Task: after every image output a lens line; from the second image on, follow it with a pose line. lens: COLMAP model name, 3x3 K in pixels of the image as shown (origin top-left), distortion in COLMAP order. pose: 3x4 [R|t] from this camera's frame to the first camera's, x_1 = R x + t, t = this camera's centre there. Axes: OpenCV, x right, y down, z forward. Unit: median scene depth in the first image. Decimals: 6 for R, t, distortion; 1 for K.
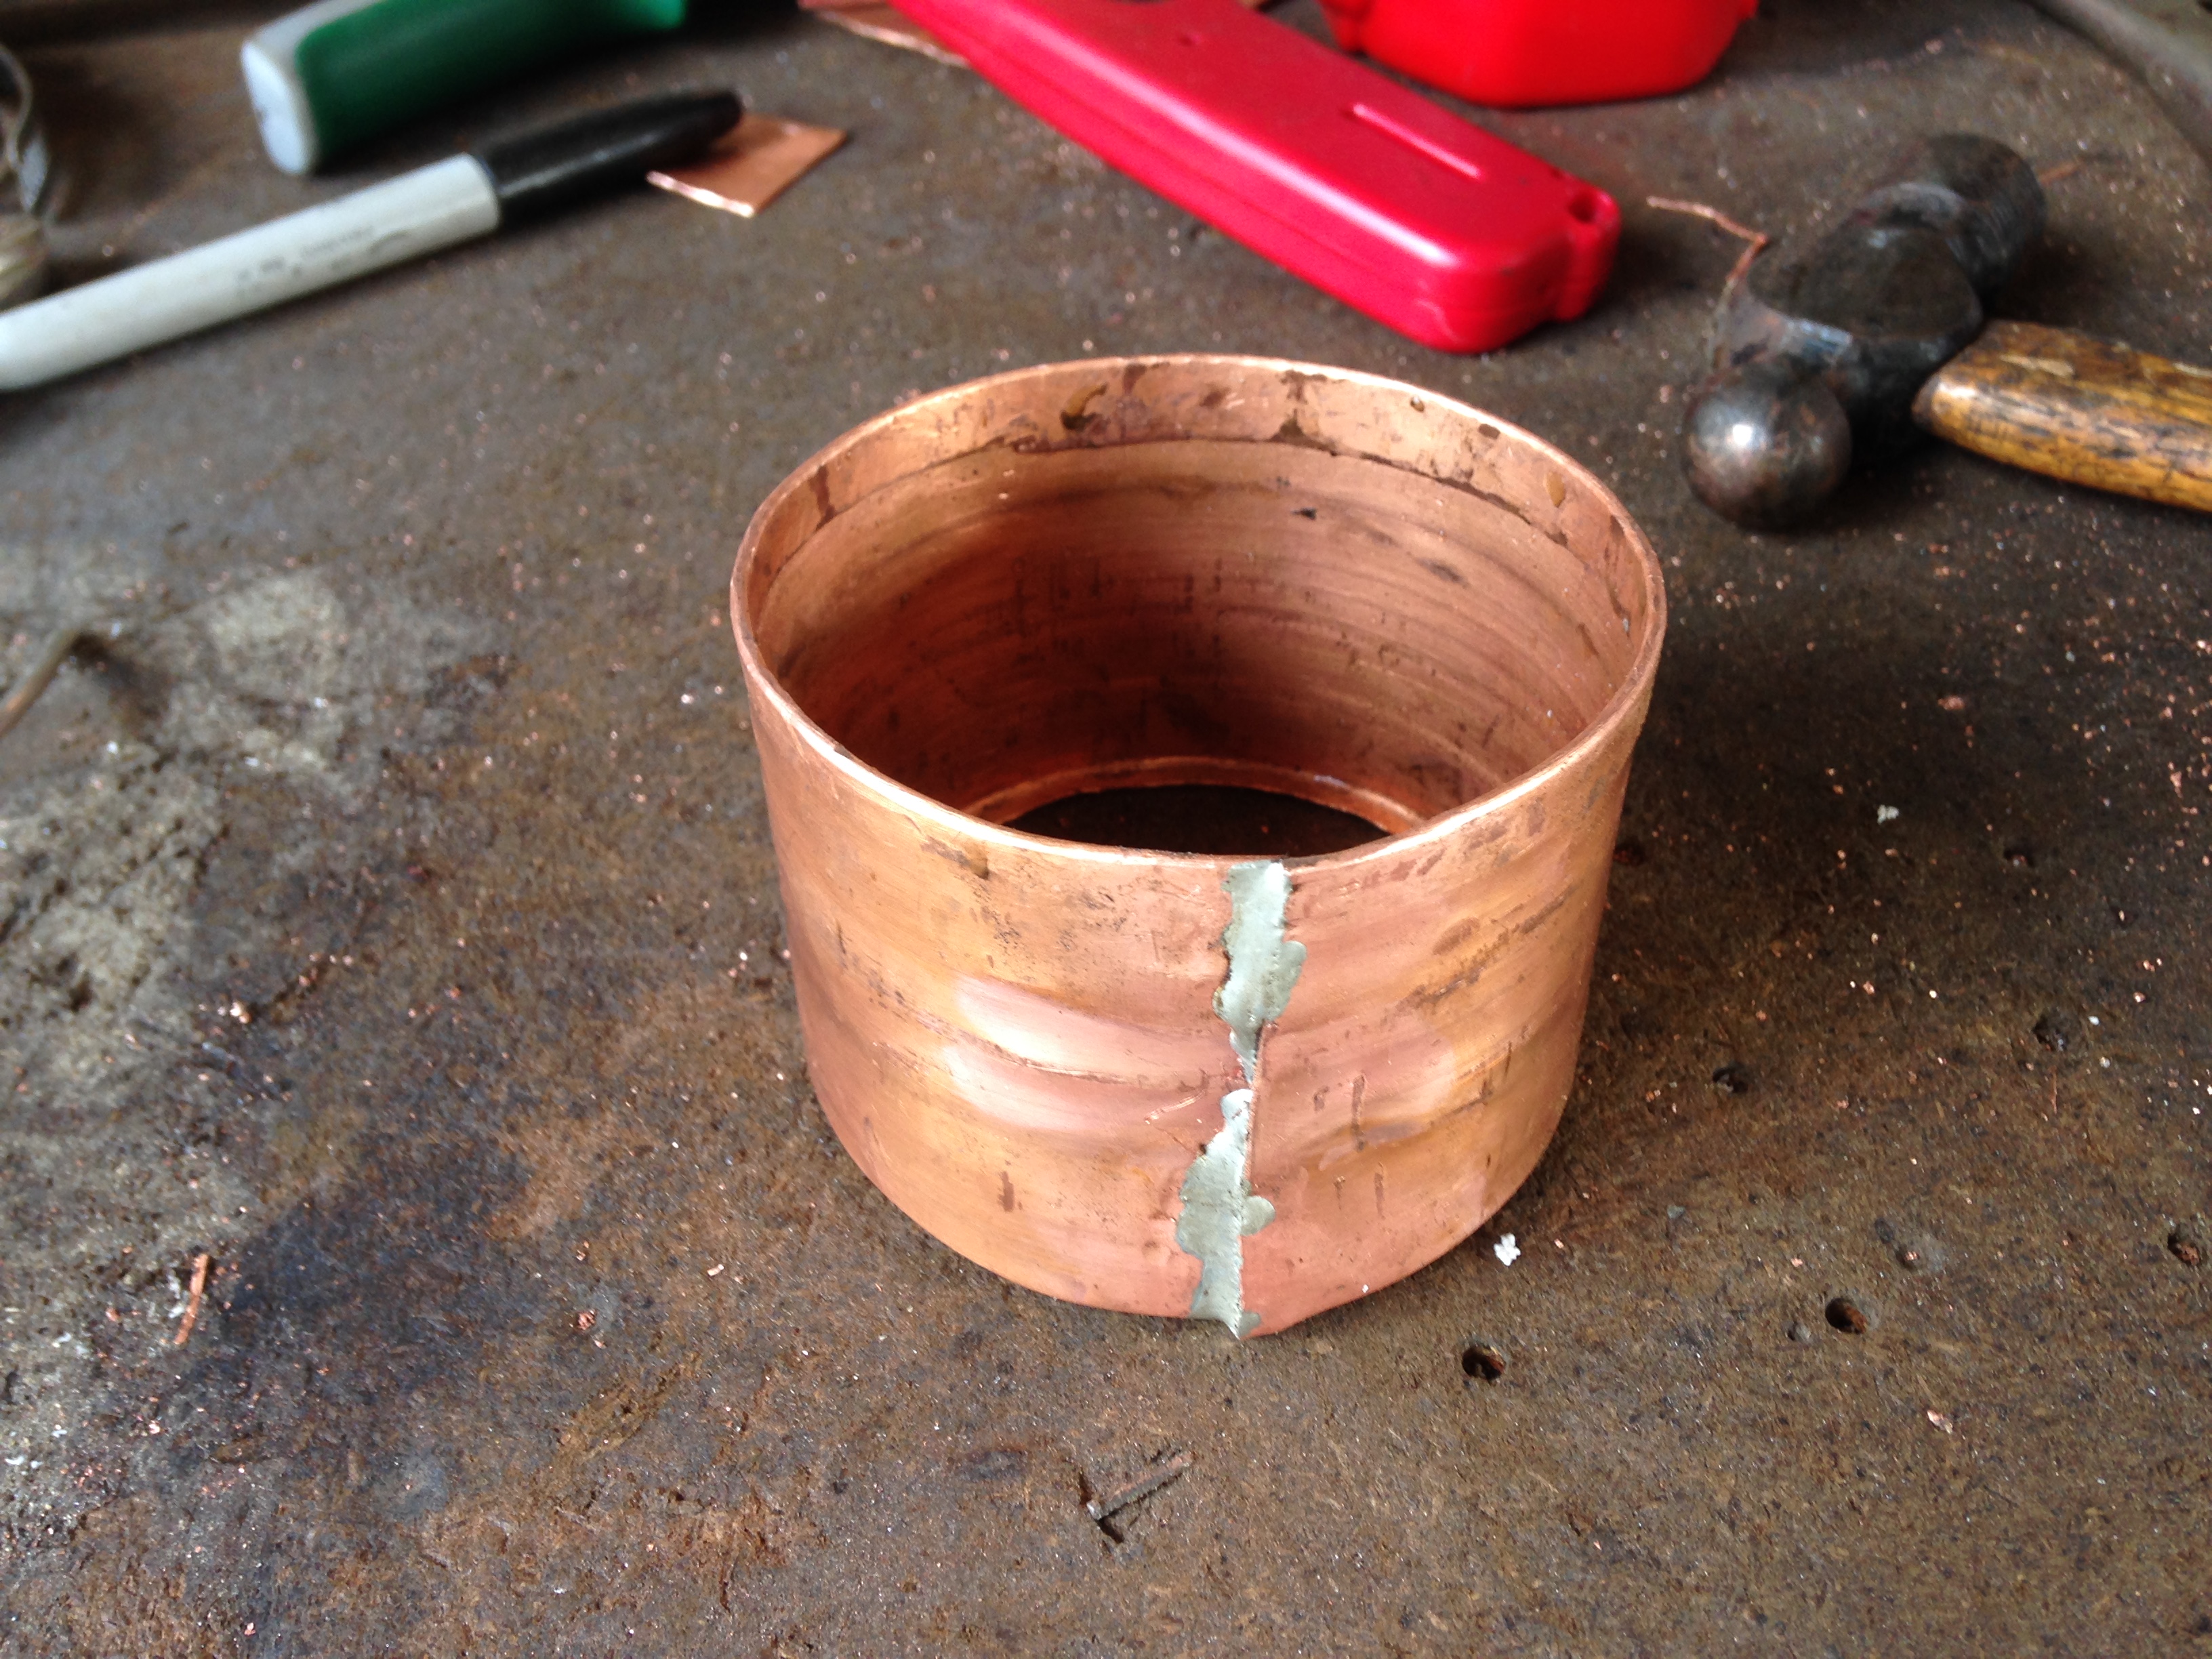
lens RADIAL K [[2082.0, 0, 1112.7], [0, 2082.0, 833.4], [0, 0, 1]] dist [0.180415, -0.332572]
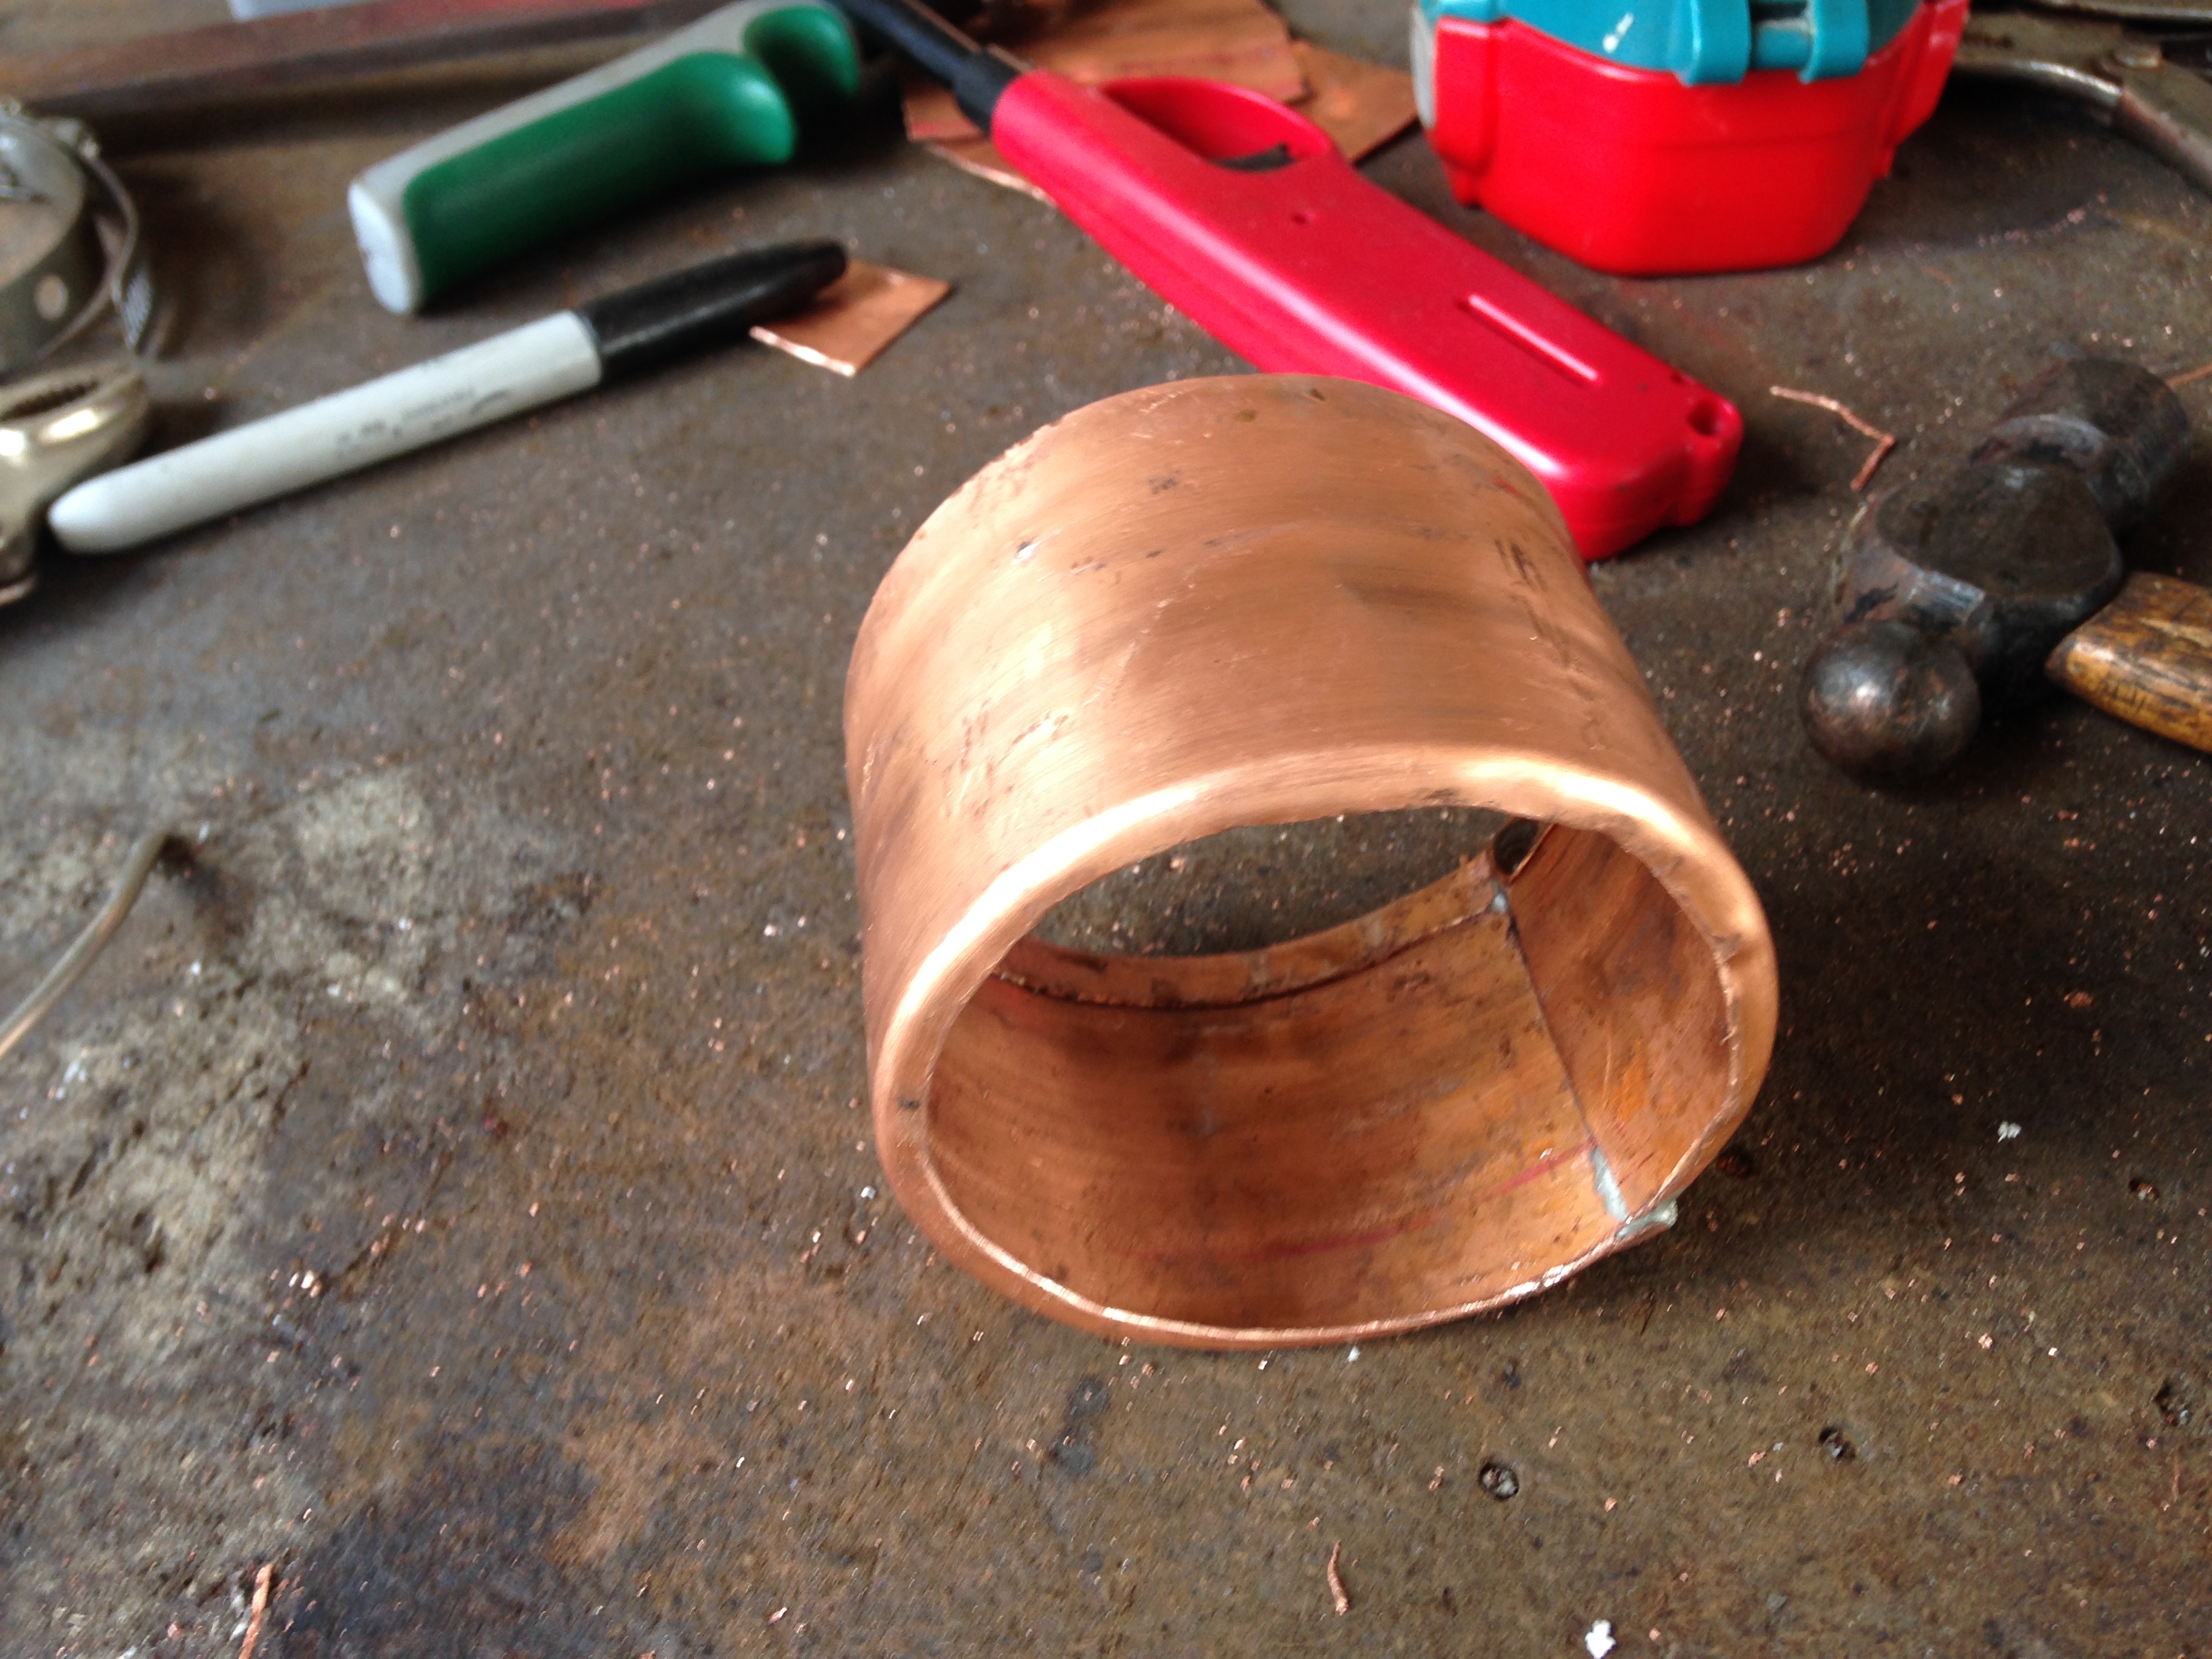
lens RADIAL K [[2082.0, 0, 1112.7], [0, 2082.0, 833.4], [0, 0, 1]] dist [0.180415, -0.332572]
pose [[0.998745, 0.034583, -0.036234, -0.007984], [-0.034066, 0.999310, 0.014784, -0.131216], [0.036720, -0.013531, 0.999234, 0.023500]]
